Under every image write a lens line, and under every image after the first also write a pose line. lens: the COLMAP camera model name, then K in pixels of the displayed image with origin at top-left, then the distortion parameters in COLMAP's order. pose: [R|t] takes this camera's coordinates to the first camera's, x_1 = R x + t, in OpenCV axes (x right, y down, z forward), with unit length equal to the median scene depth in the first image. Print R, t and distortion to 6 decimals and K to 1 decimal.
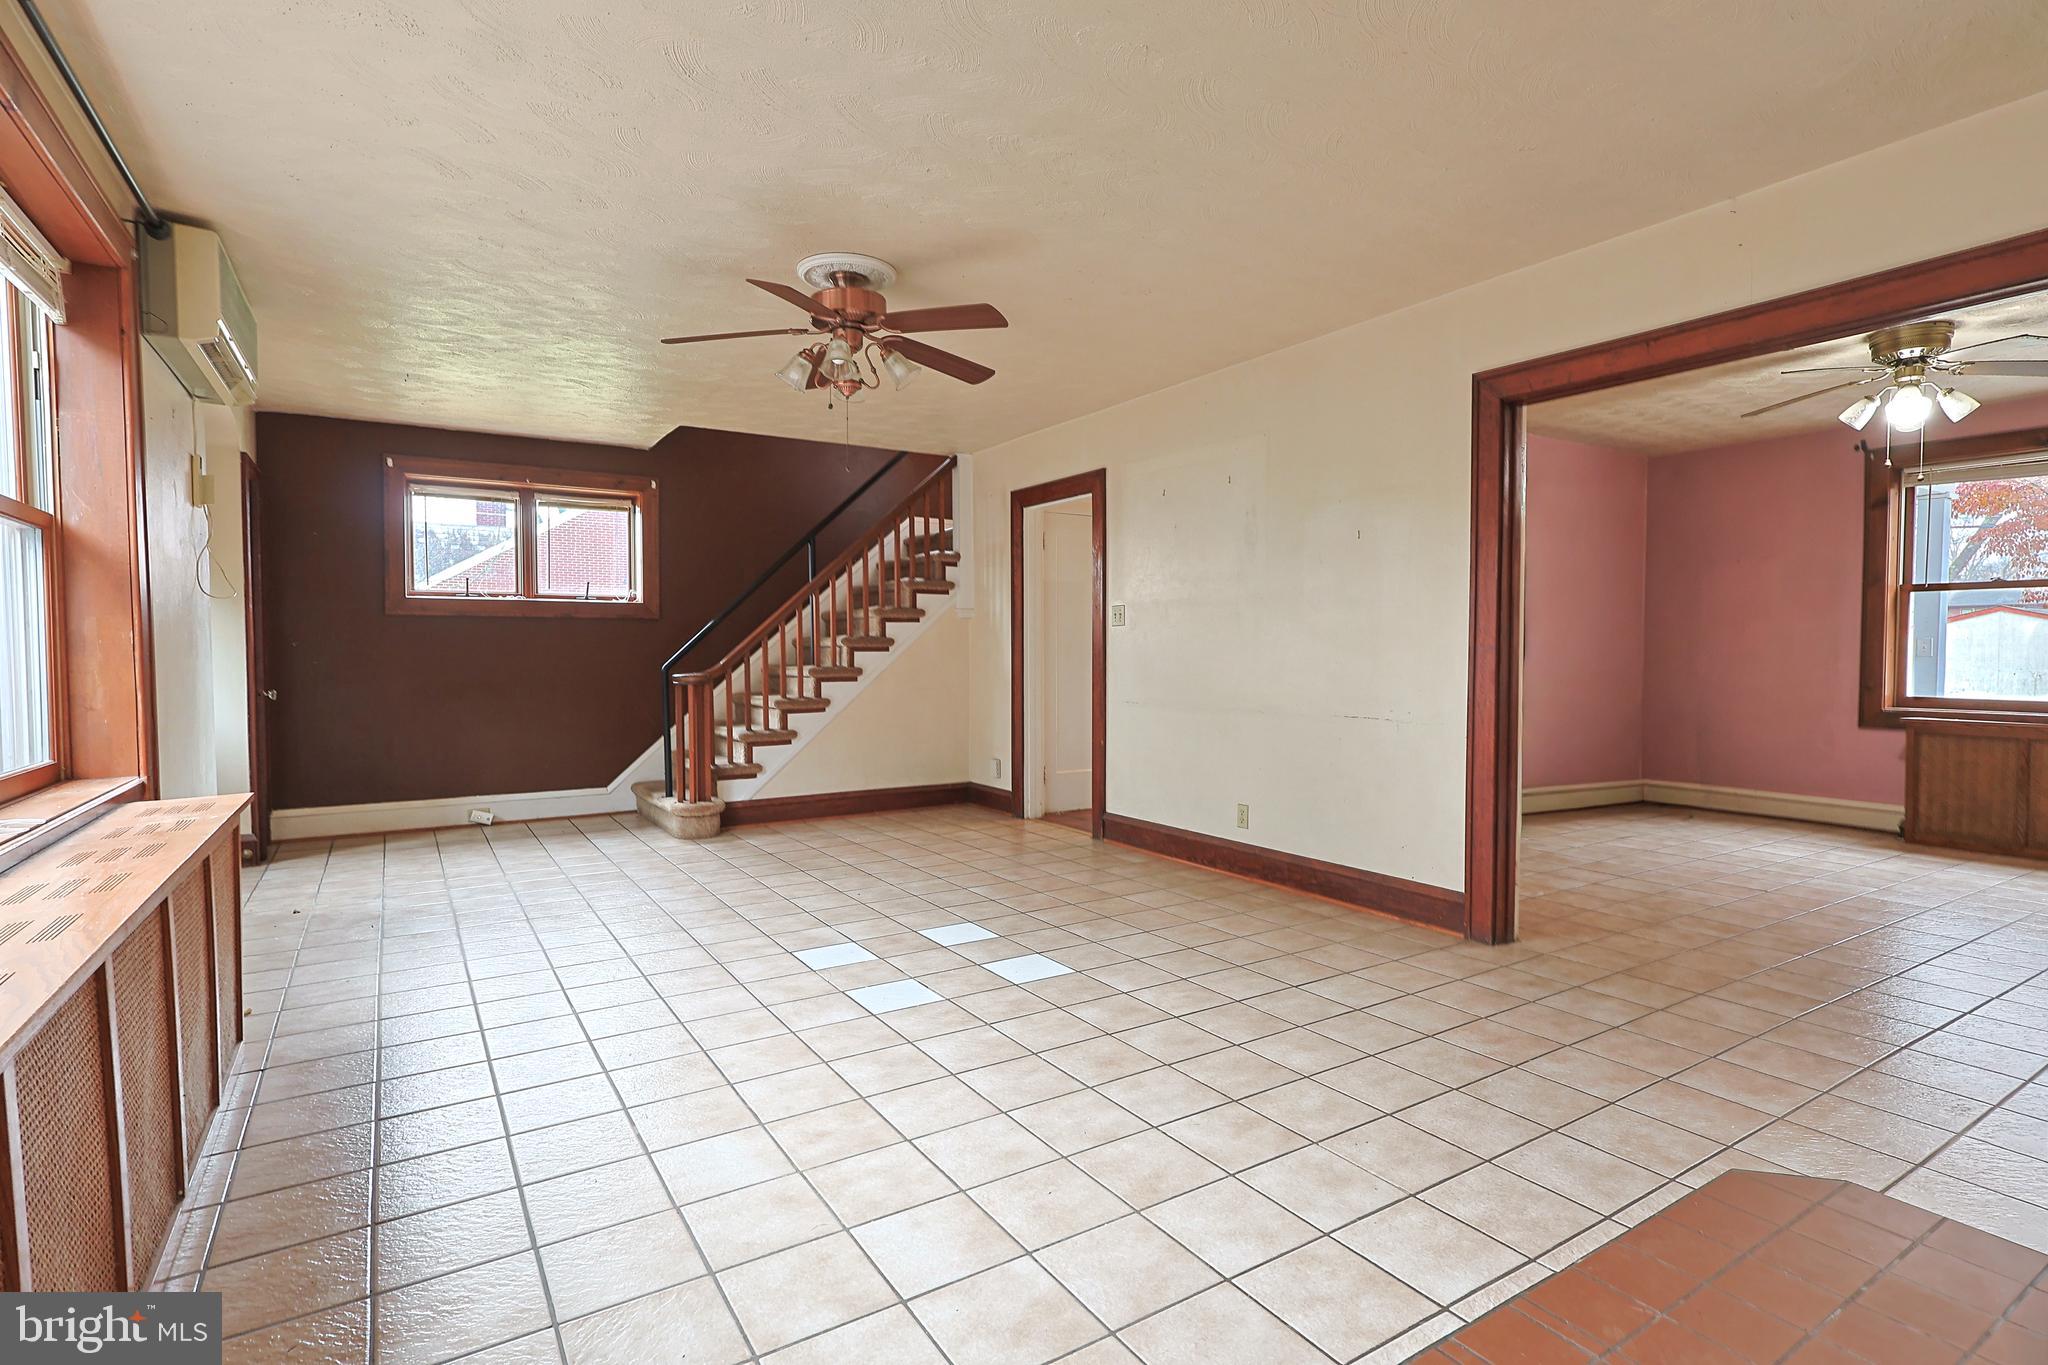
lens RADIAL K [[995.5, 0, 1024.0], [0, 995.5, 682.5], [0, 0, 1]] dist [-0.000172, -0.000211]
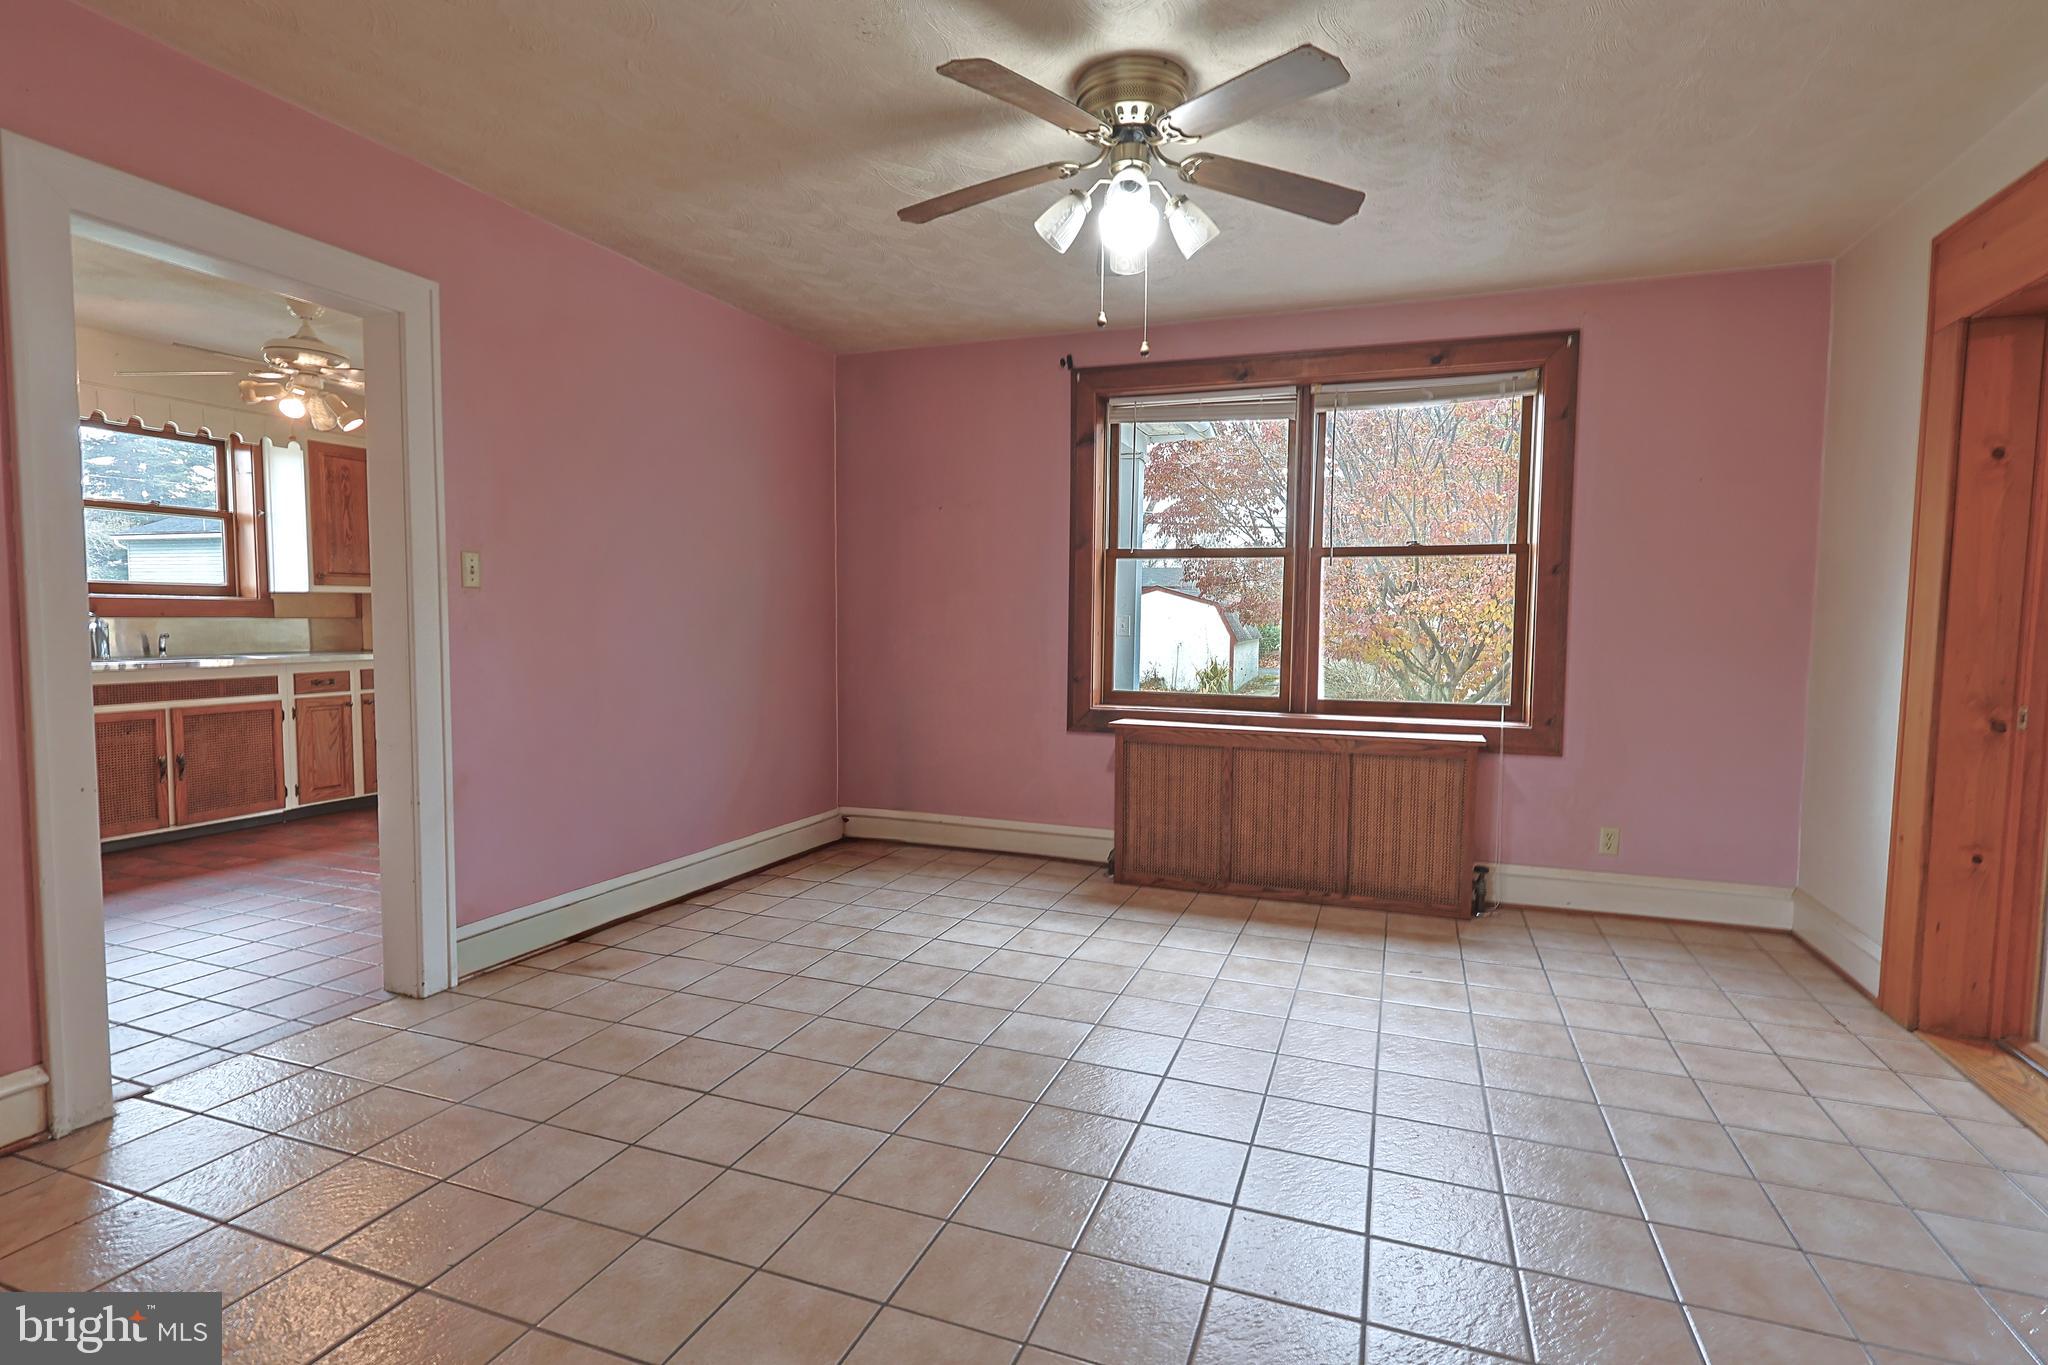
lens RADIAL K [[999.0, 0, 1016.8], [0, 999.0, 684.0], [0, 0, 1]] dist [0.000169, 0.000549]
pose [[0.797964, -0.030865, 0.601914, 0.368094], [0.009169, 0.999194, 0.039081, -0.023671], [-0.602635, -0.025666, 0.797604, 0.437406]]
